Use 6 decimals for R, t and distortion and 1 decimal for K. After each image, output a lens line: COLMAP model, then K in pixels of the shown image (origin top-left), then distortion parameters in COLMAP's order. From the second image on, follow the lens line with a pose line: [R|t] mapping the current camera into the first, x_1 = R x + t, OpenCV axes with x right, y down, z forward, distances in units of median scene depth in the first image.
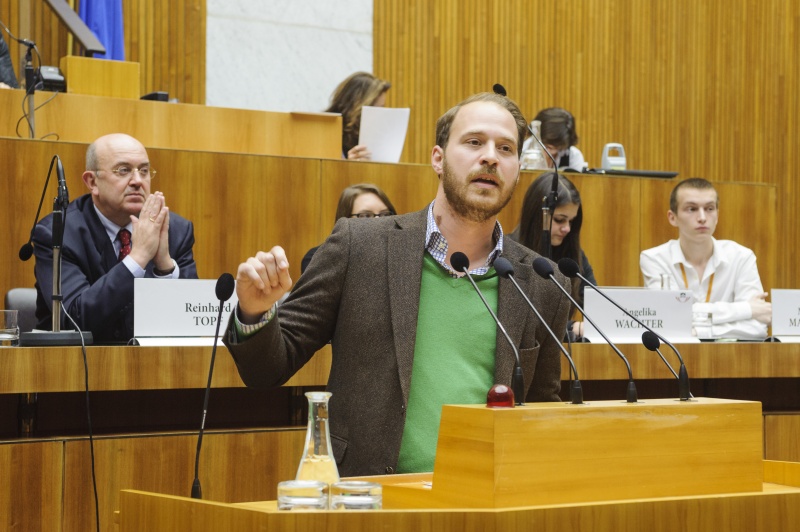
lens RADIAL K [[1591.0, 0, 388.6], [0, 1591.0, 263.2], [0, 0, 1]] dist [0.230356, 0.192418]
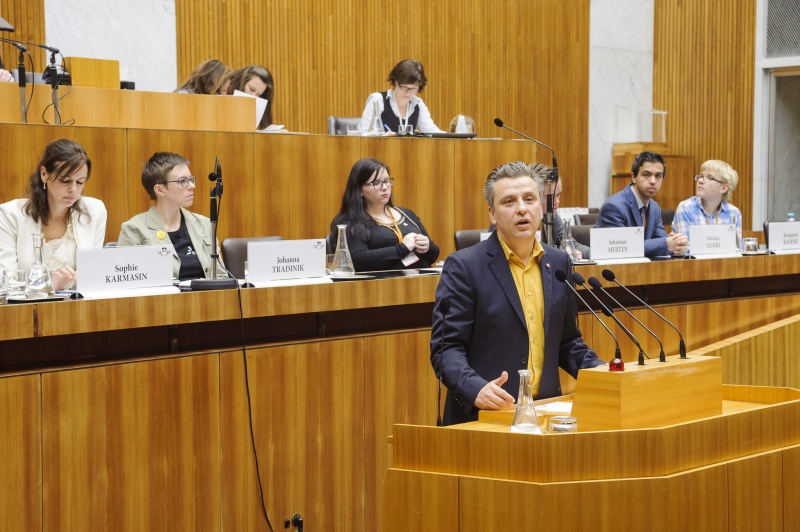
lens RADIAL K [[1538.2, 0, 400.0], [0, 1538.2, 266.0], [0, 0, 1]] dist [0.260717, 0.038835]
pose [[0.960150, -0.028819, 0.277994, -0.288230], [0.008353, 0.997184, 0.074524, -0.050189], [-0.279359, -0.069232, 0.957687, -0.275841]]
